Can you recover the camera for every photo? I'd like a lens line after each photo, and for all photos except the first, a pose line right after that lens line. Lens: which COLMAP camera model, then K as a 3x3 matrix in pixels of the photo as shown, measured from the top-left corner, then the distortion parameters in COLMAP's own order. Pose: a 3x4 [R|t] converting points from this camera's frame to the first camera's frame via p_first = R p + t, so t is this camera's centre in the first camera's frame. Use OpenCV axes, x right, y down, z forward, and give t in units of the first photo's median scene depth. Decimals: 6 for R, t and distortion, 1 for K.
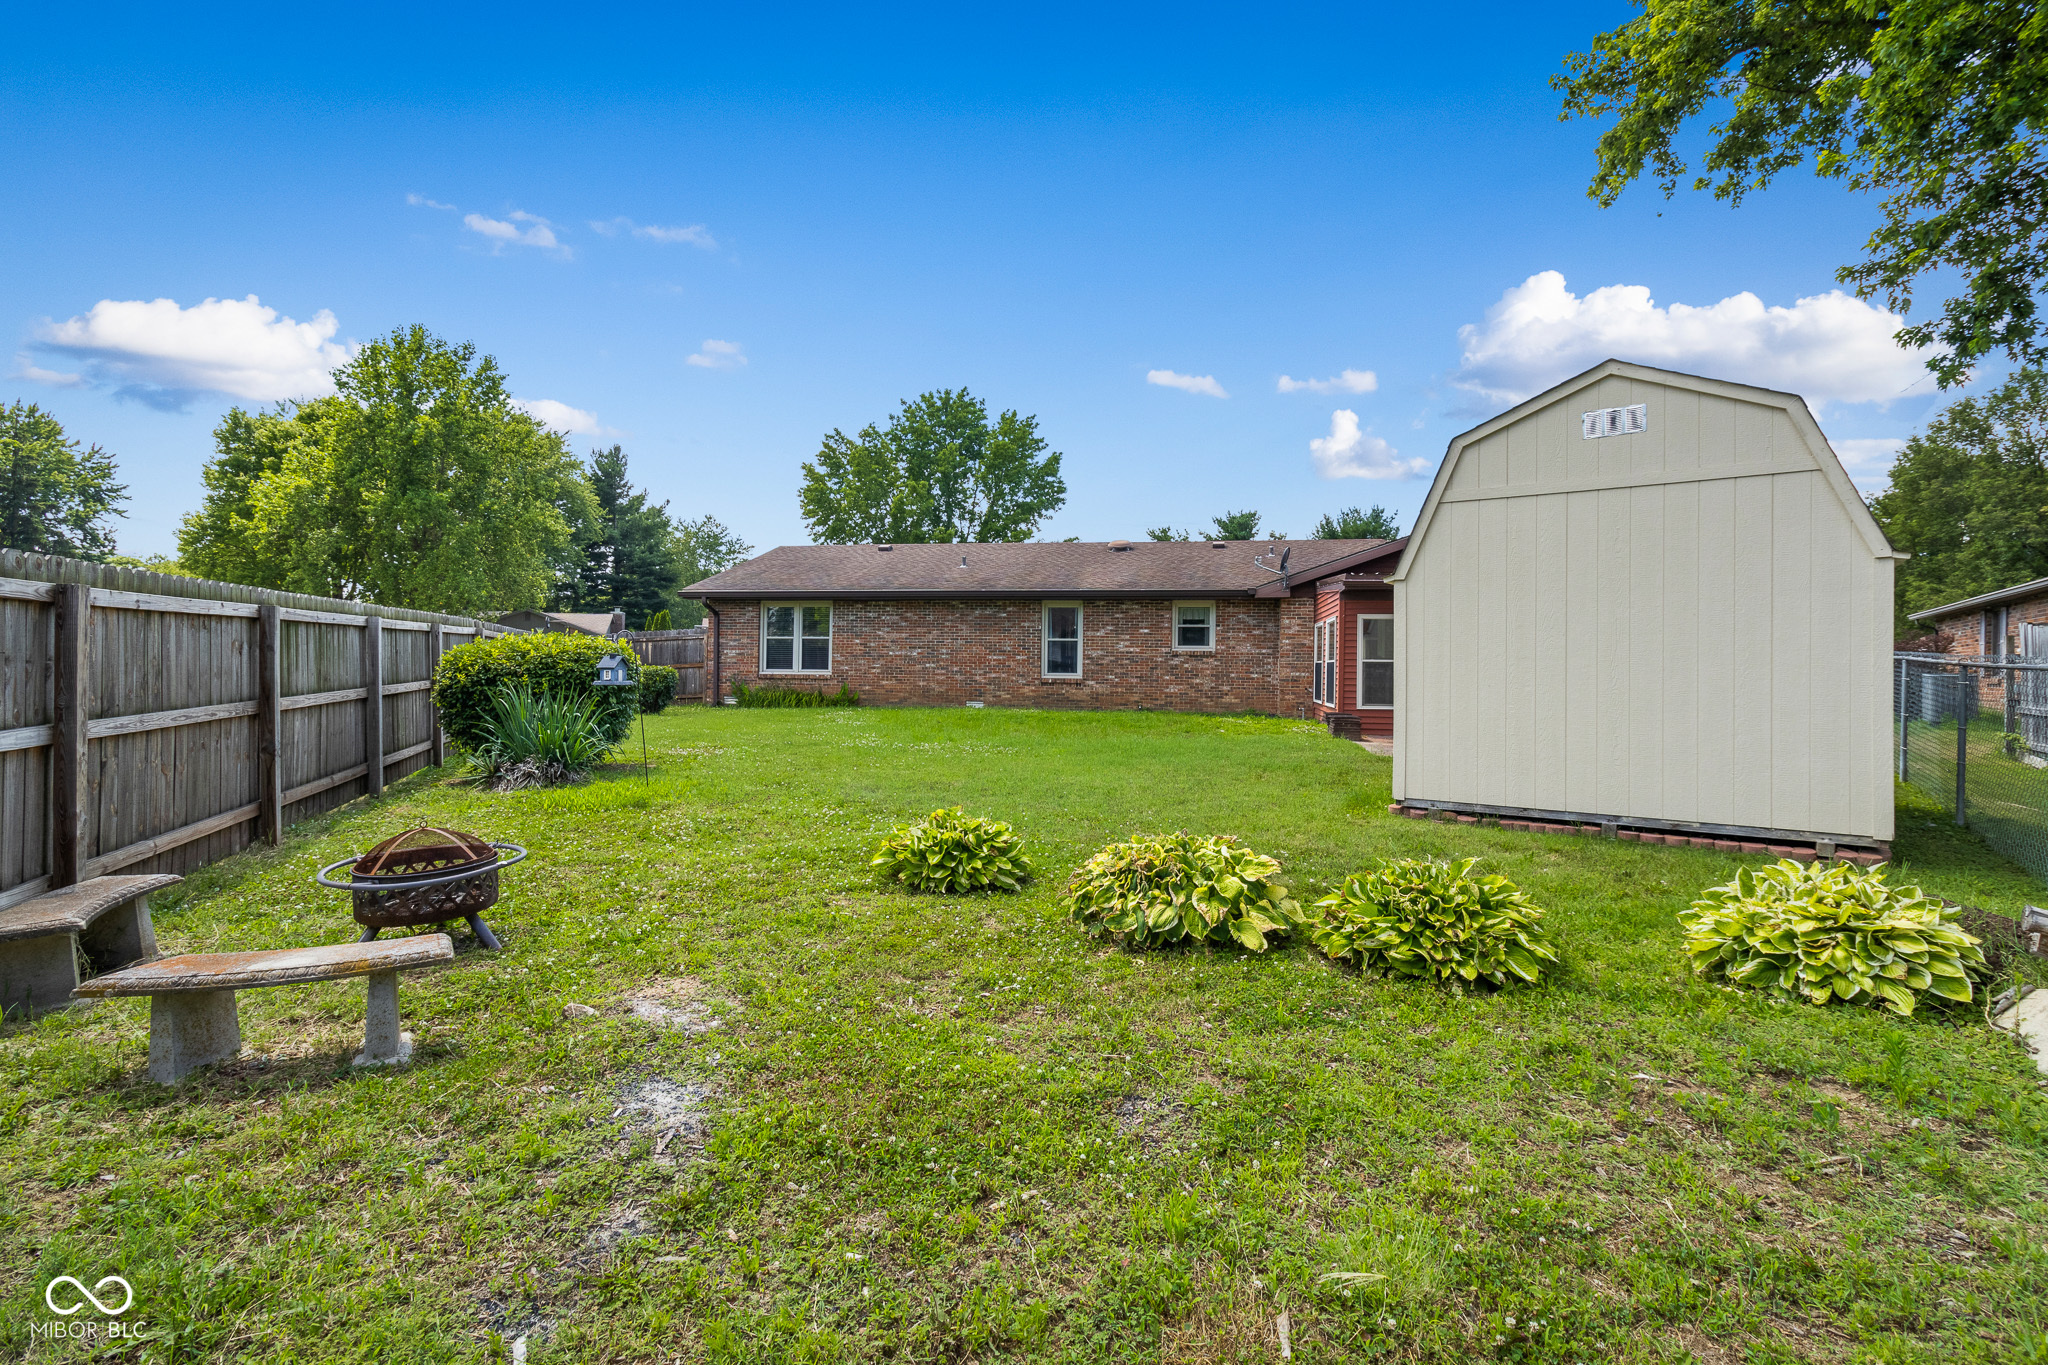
lens RADIAL K [[953.7, 0, 1041.6], [0, 953.7, 670.6], [0, 0, 1]] dist [0.000874, 0.002275]
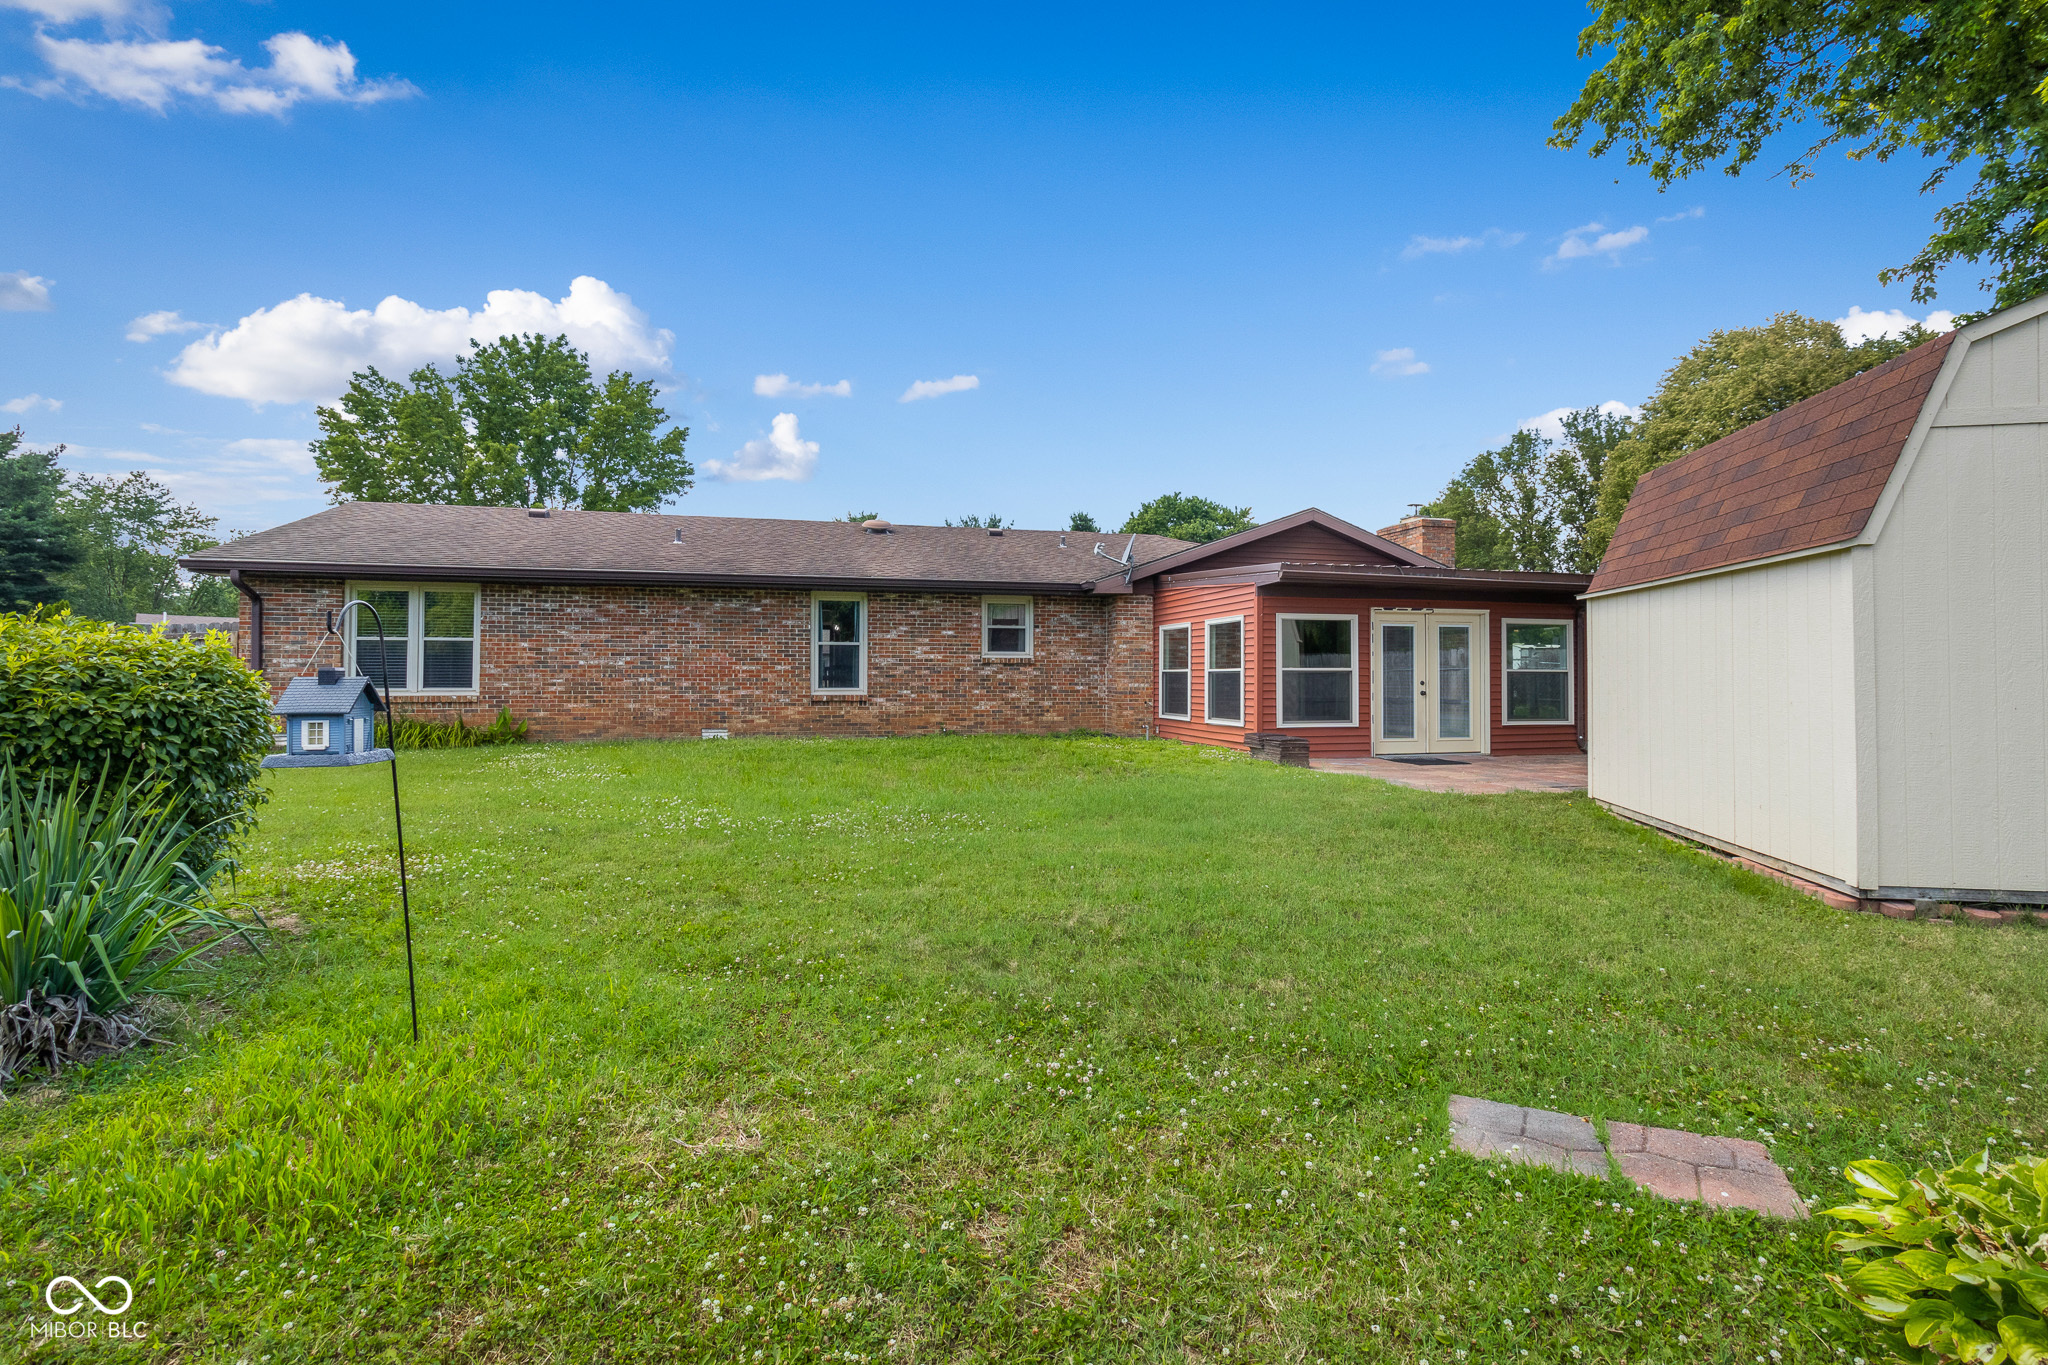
lens RADIAL K [[953.7, 0, 1035.9], [0, 953.7, 668.1], [0, 0, 1]] dist [0.000874, 0.002275]
pose [[0.907359, -0.006775, 0.420302, -0.150041], [0.011232, 0.999904, -0.008132, -0.005085], [-0.420206, 0.012100, 0.907348, 0.246530]]
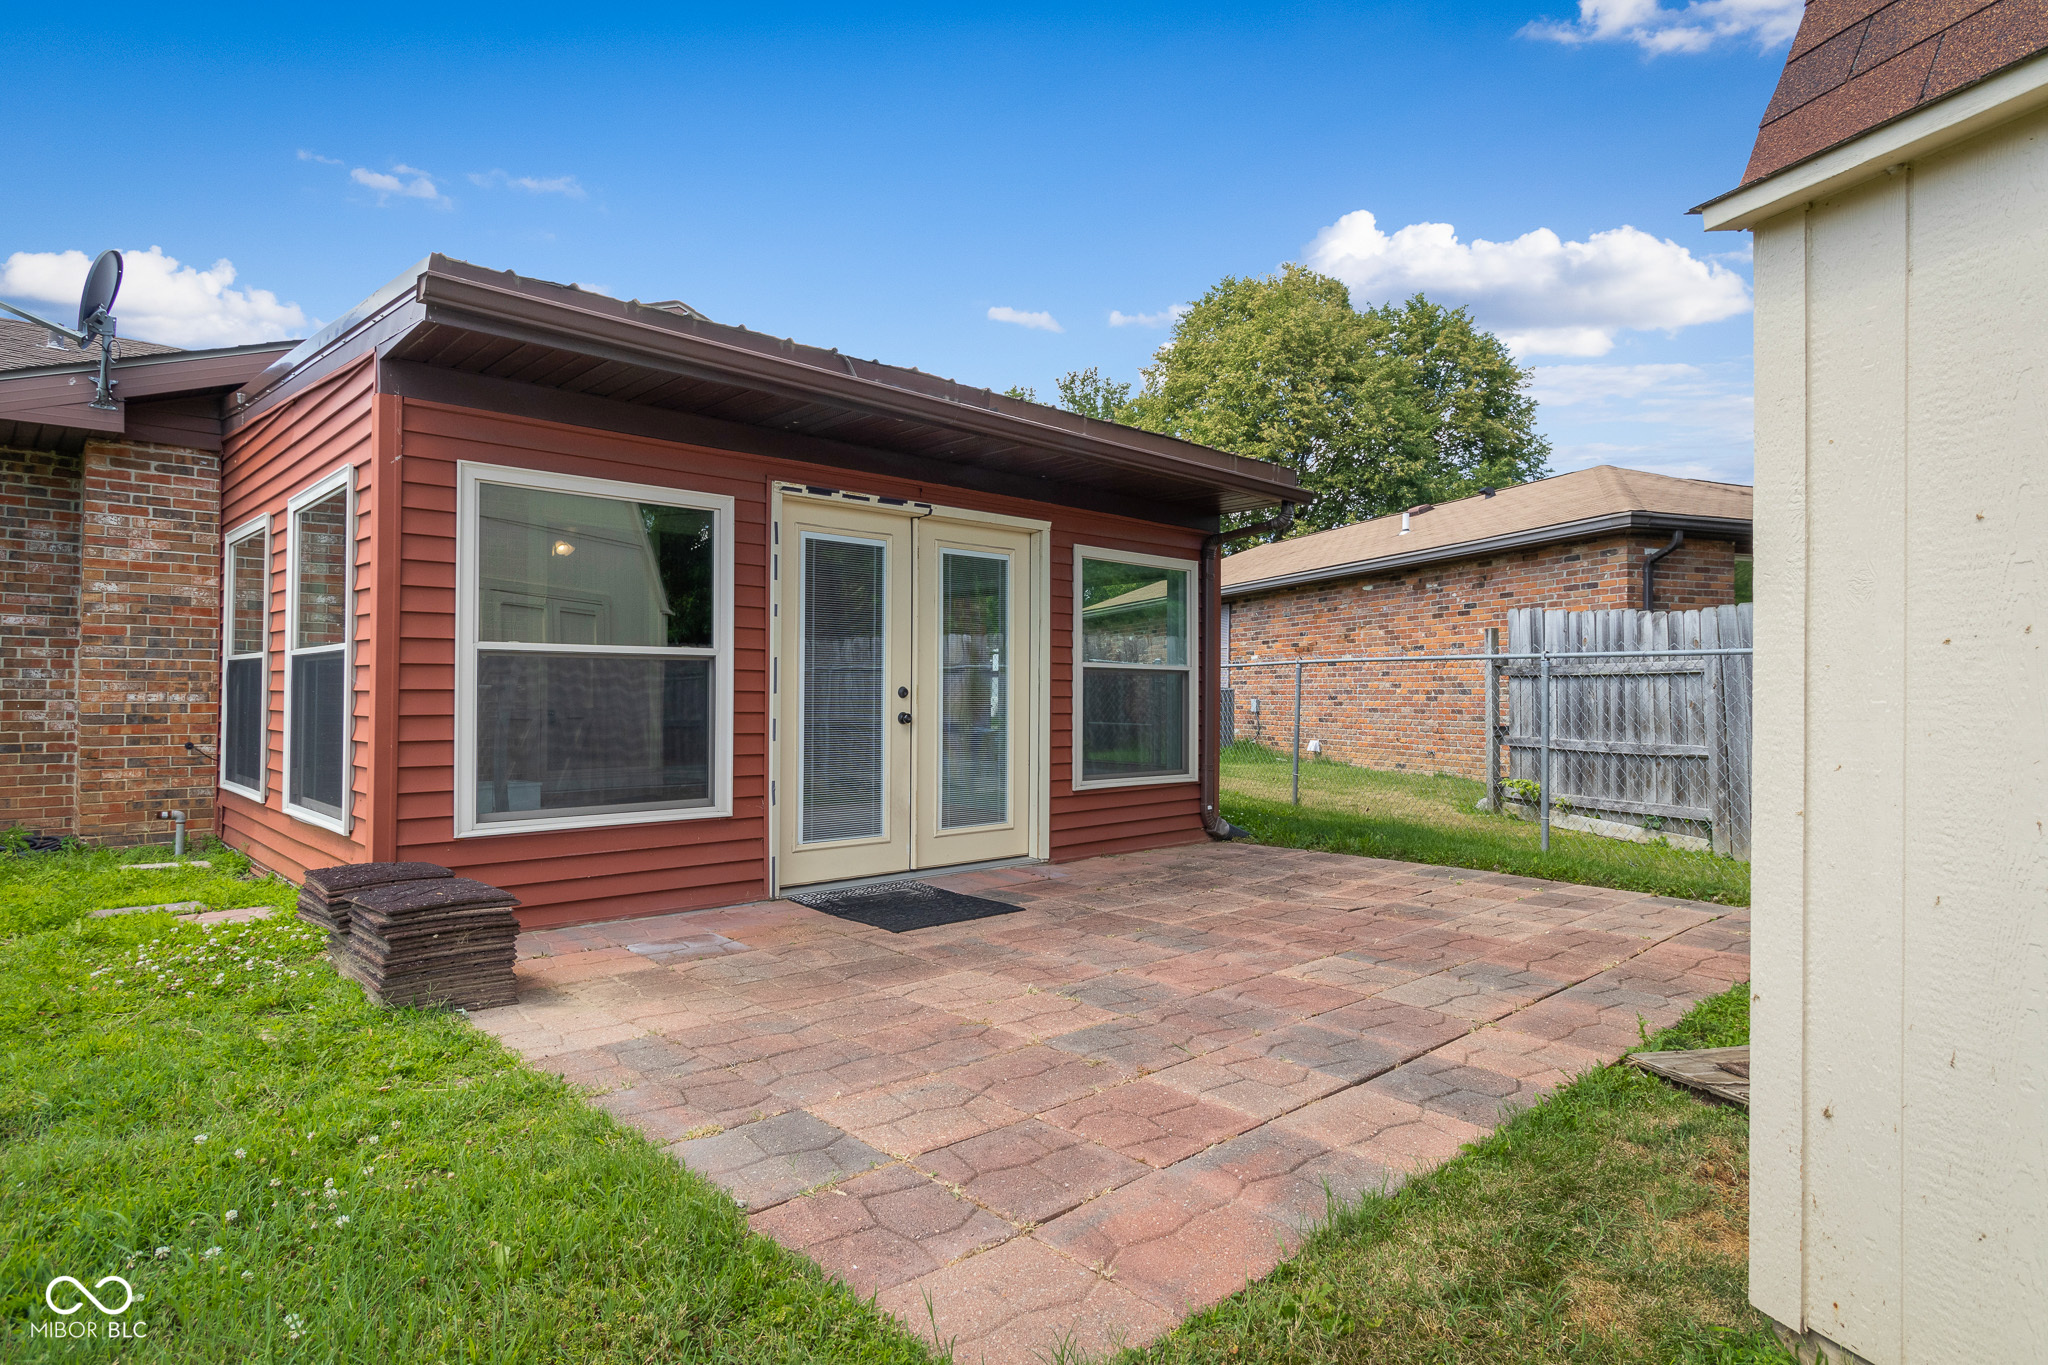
lens RADIAL K [[1126.1, 0, 1025.0], [0, 1126.1, 678.9], [0, 0, 1]] dist [-0.000837, -0.000267]
pose [[0.597300, 0.000593, 0.802018, 0.133417], [0.005514, 0.999973, -0.004847, 0.000661], [-0.801999, 0.007318, 0.597281, 0.513558]]
